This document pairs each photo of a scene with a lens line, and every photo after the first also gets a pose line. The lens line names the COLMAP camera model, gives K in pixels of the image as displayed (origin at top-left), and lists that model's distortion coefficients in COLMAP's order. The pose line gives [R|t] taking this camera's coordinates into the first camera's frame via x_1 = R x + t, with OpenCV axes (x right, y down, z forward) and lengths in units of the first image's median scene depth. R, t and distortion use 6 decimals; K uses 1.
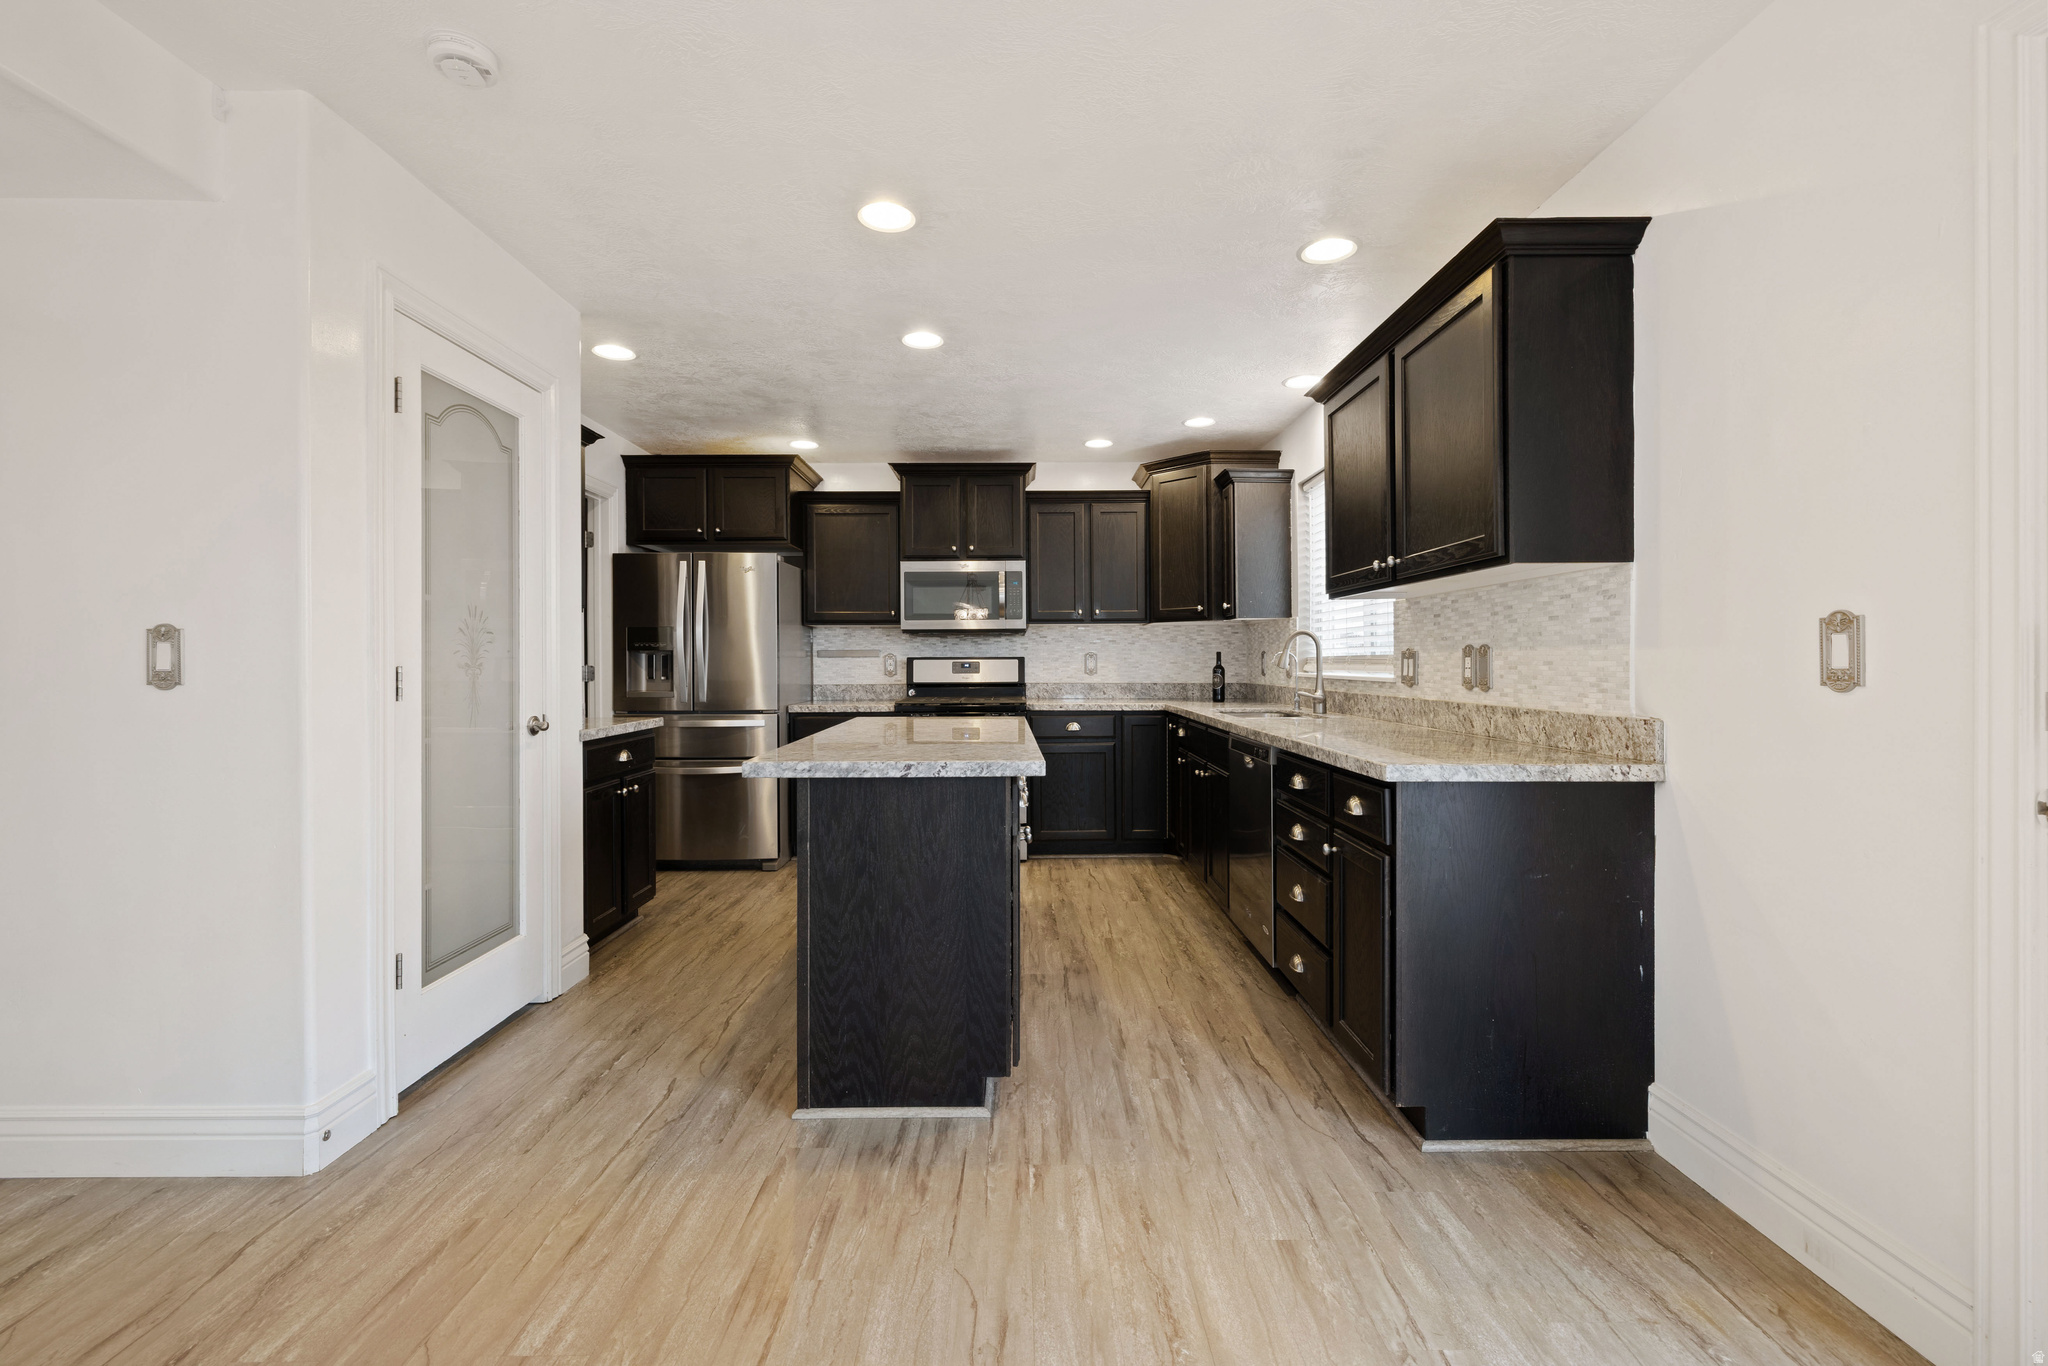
lens RADIAL K [[865.8, 0, 1023.8], [0, 865.8, 670.2], [0, 0, 1]] dist [0.003991, 0.000463]
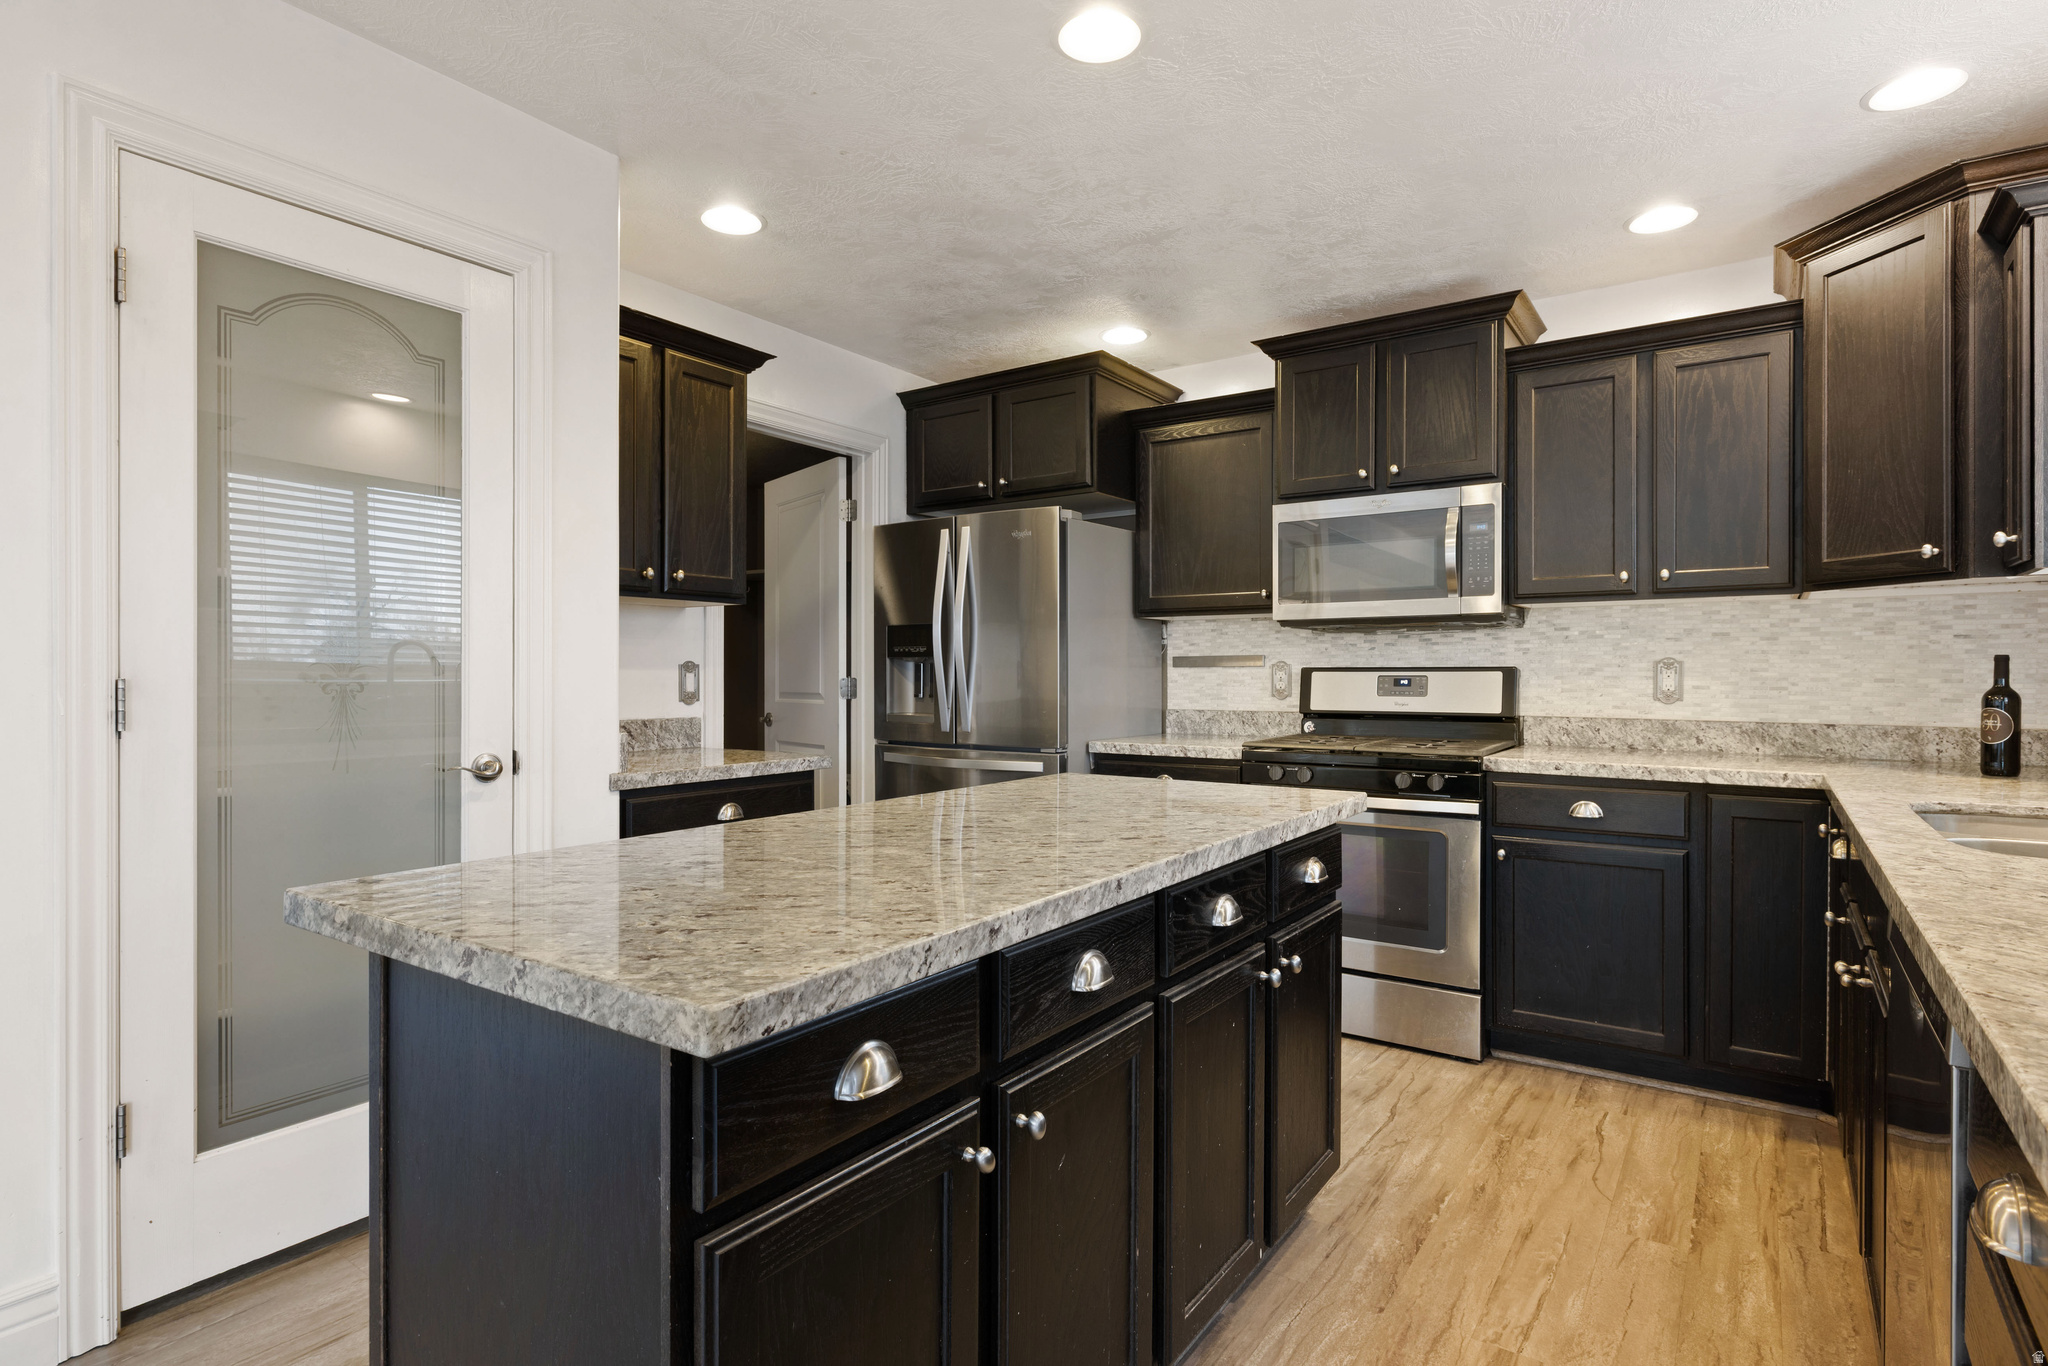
lens RADIAL K [[1042.3, 0, 1021.6], [0, 1042.3, 684.0], [0, 0, 1]] dist [-0.004506, 0.002101]
pose [[0.809367, 0.010937, -0.587201, 0.137493], [-0.010082, 0.999938, 0.004727, -0.005104], [0.587217, 0.002094, 0.809427, 0.323420]]
